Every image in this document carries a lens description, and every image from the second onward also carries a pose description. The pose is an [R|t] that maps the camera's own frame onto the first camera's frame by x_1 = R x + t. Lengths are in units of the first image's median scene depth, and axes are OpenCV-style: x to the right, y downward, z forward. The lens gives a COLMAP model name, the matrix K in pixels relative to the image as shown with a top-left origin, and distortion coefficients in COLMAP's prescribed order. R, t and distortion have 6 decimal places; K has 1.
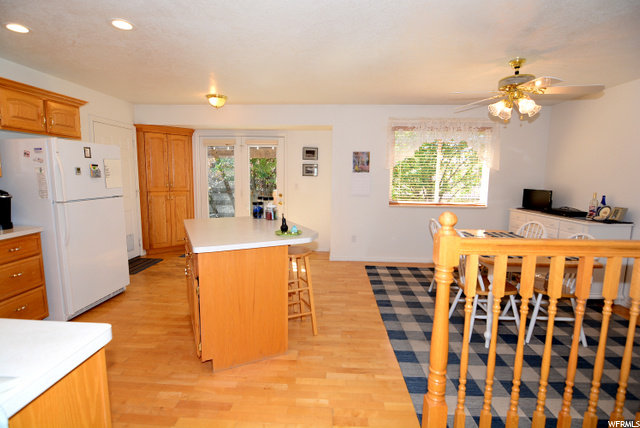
lens RADIAL K [[318.8, 0, 320.0], [0, 318.8, 214.0], [0, 0, 1]] dist [-0.002331, -0.014087]
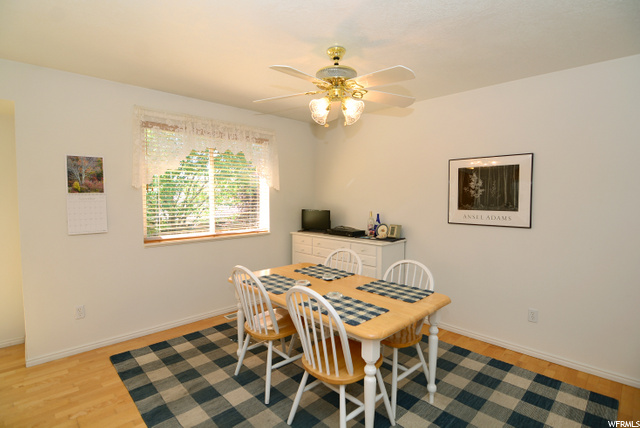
lens RADIAL K [[318.8, 0, 320.0], [0, 318.8, 214.0], [0, 0, 1]] dist [-0.002331, -0.014087]
pose [[0.693472, -0.052449, 0.718572, 0.010322], [0.093821, 0.995428, -0.017887, -0.047247], [-0.714349, 0.079821, 0.695223, 0.333948]]
